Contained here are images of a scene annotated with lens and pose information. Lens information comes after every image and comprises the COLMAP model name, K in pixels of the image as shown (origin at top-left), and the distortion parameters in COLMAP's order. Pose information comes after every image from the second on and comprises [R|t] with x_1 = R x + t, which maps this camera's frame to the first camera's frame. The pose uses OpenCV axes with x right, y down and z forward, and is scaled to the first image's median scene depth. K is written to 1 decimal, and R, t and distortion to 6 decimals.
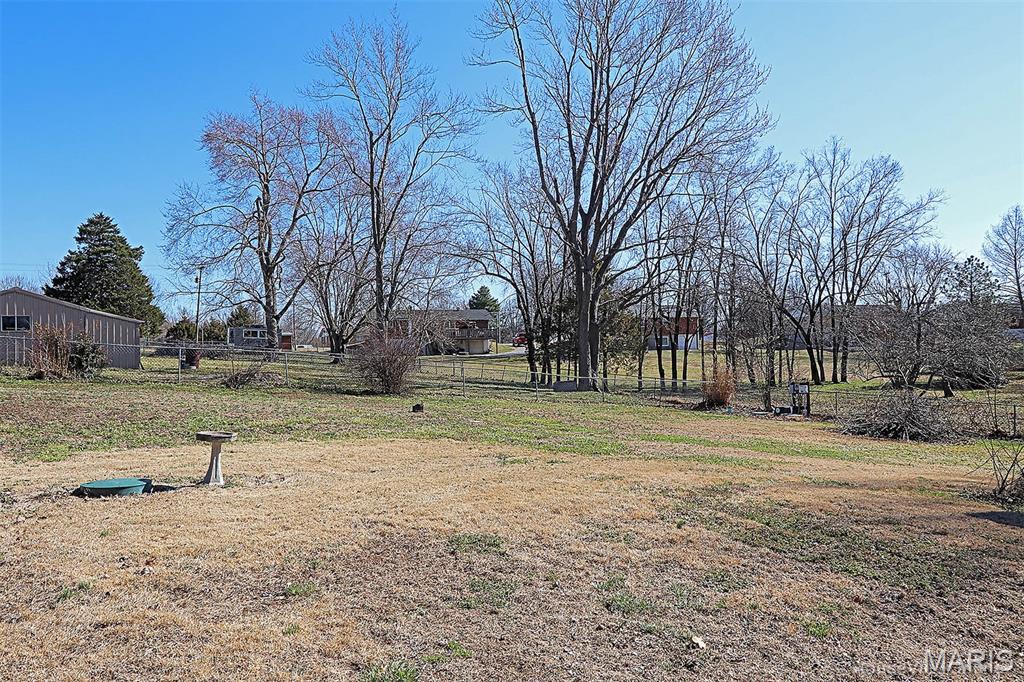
lens RADIAL K [[712.6, 0, 512.0], [0, 712.6, 341.0], [0, 0, 1]] dist [0.004299, 0.003853]
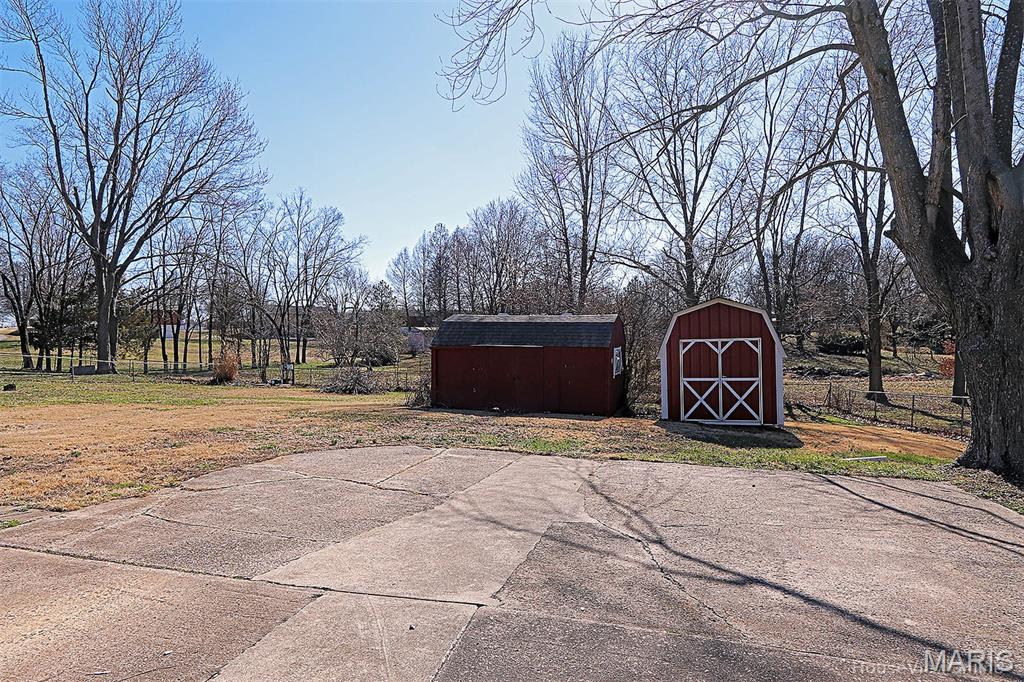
lens RADIAL K [[599.7, 0, 507.4], [0, 599.7, 341.1], [0, 0, 1]] dist [-0.012990, 0.002043]
pose [[0.704177, 0.008767, 0.709971, -0.100582], [-0.021175, 0.999738, 0.008658, -0.004772], [-0.709709, -0.021130, 0.704178, -0.127687]]
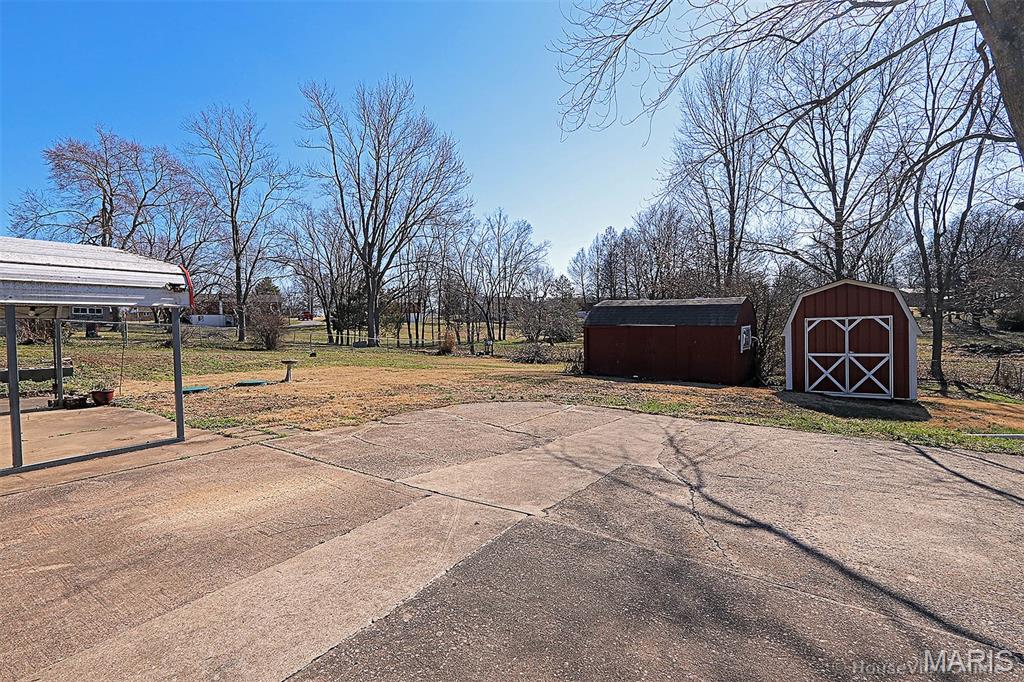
lens RADIAL K [[478.7, 0, 502.0], [0, 478.7, 338.7], [0, 0, 1]] dist [-0.018981, 0.001194]
pose [[0.902714, -0.014261, 0.430005, -0.087861], [-0.006467, 0.998888, 0.046706, -0.004554], [-0.430193, -0.044943, 0.901617, -0.143248]]
